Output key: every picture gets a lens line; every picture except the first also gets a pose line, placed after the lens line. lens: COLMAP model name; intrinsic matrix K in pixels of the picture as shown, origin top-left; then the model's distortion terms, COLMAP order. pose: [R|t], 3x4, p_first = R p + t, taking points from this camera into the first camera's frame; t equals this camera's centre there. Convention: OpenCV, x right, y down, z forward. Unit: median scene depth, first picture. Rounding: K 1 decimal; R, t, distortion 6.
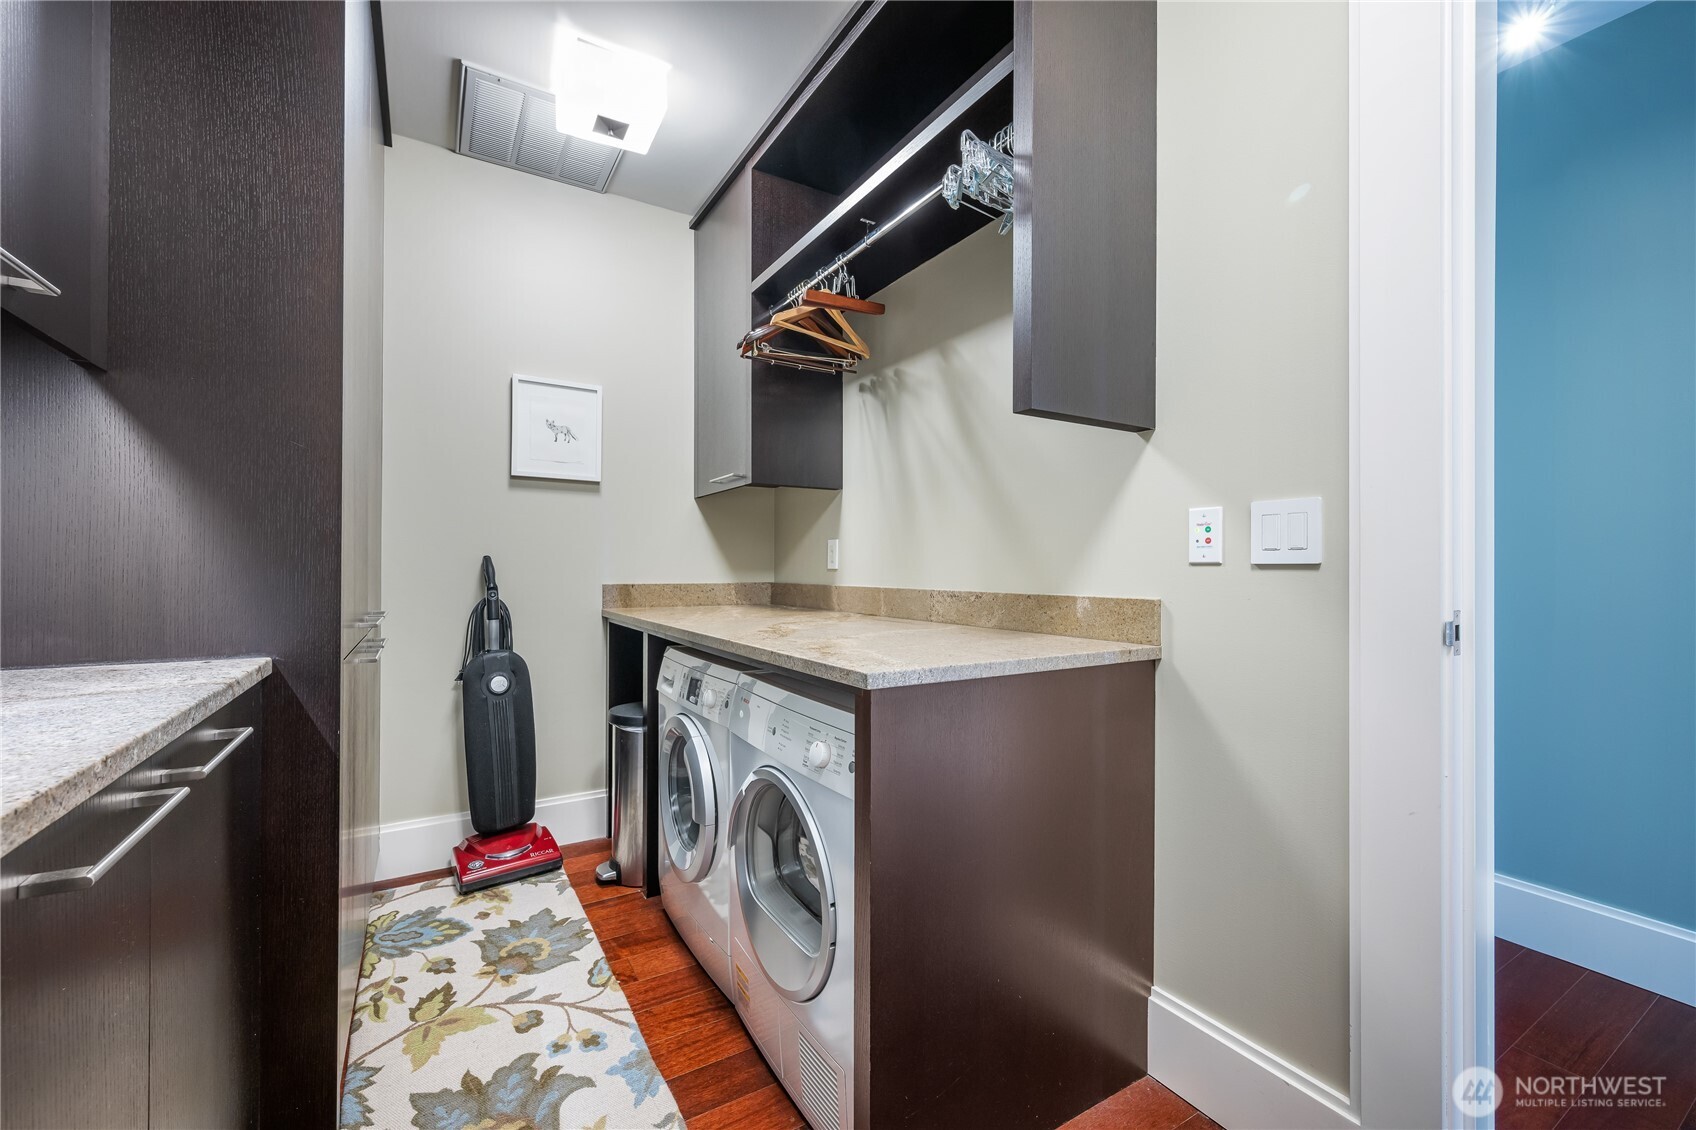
lens RADIAL K [[700.4, 0, 849.6], [0, 700.4, 568.0], [0, 0, 1]] dist [0.000079, 0.000632]
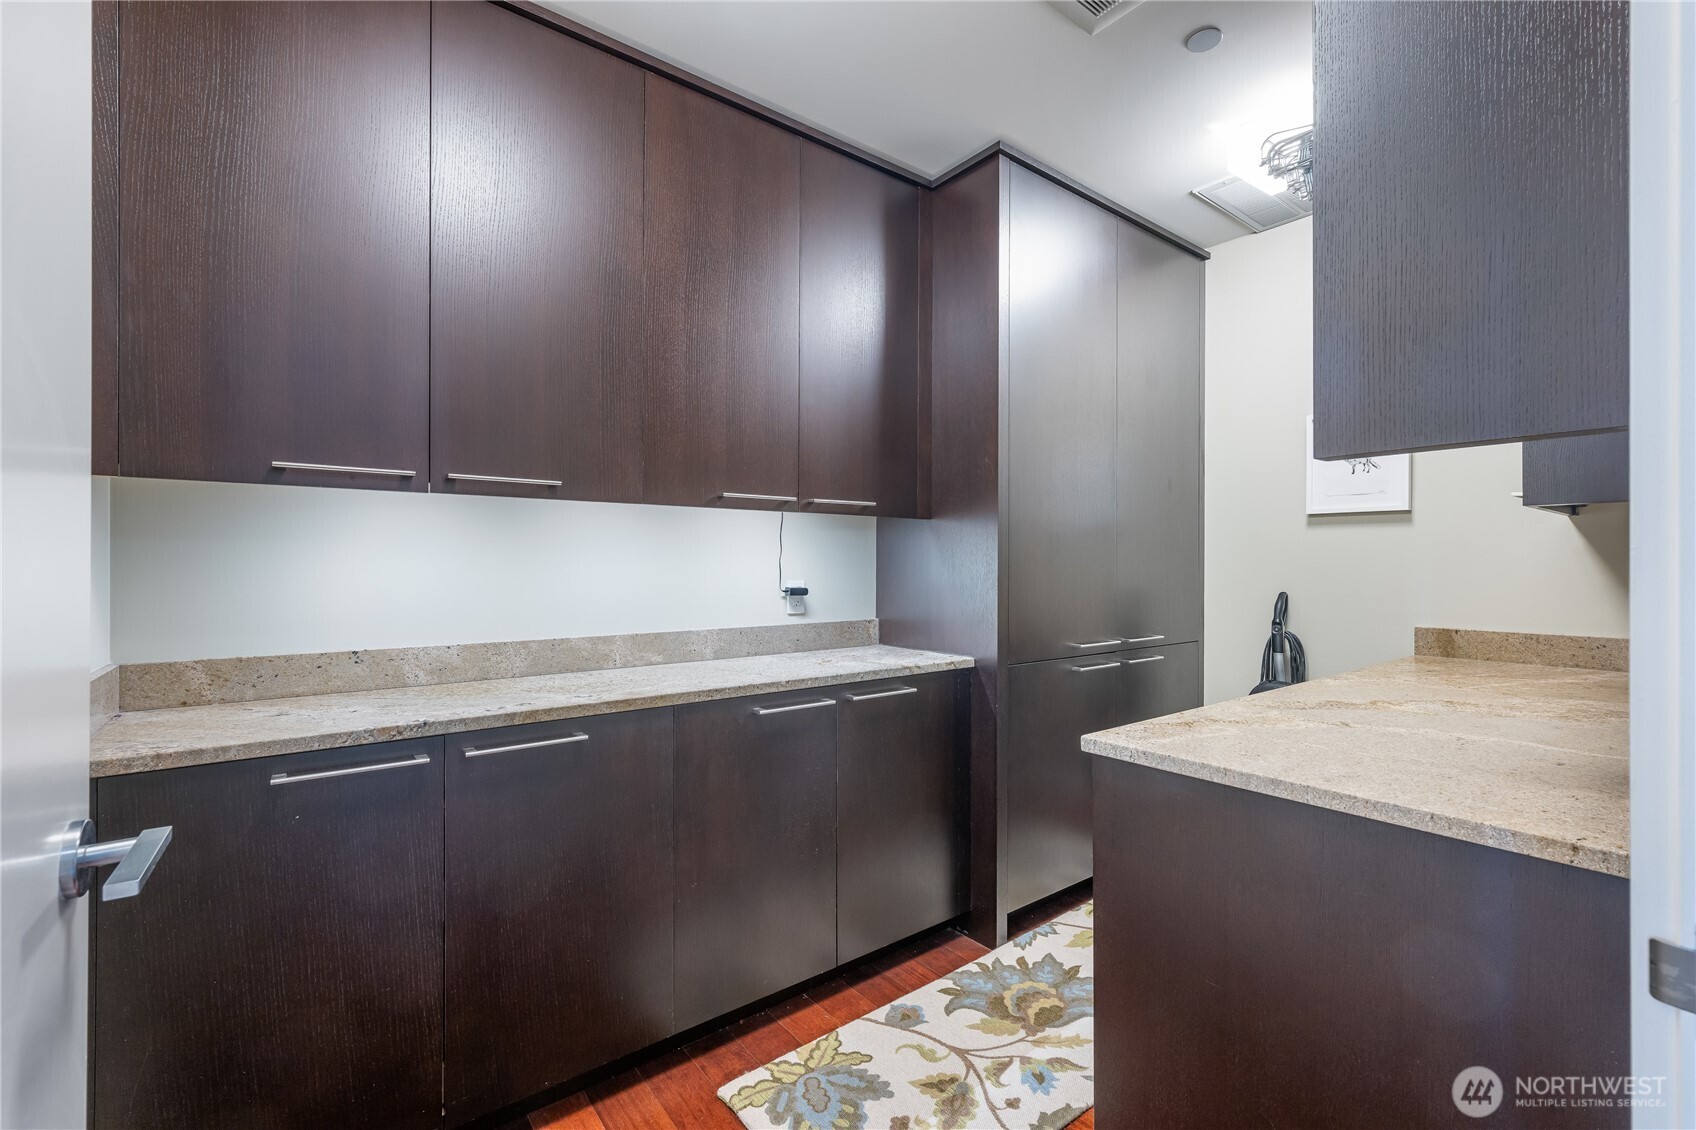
lens RADIAL K [[733.4, 0, 847.7], [0, 733.4, 562.6], [0, 0, 1]] dist [-0.001892, -0.000246]
pose [[0.101657, -0.004406, -0.994810, 0.958063], [0.000369, 0.999990, -0.004392, -0.104867], [0.994819, 0.000079, 0.101658, 0.399508]]
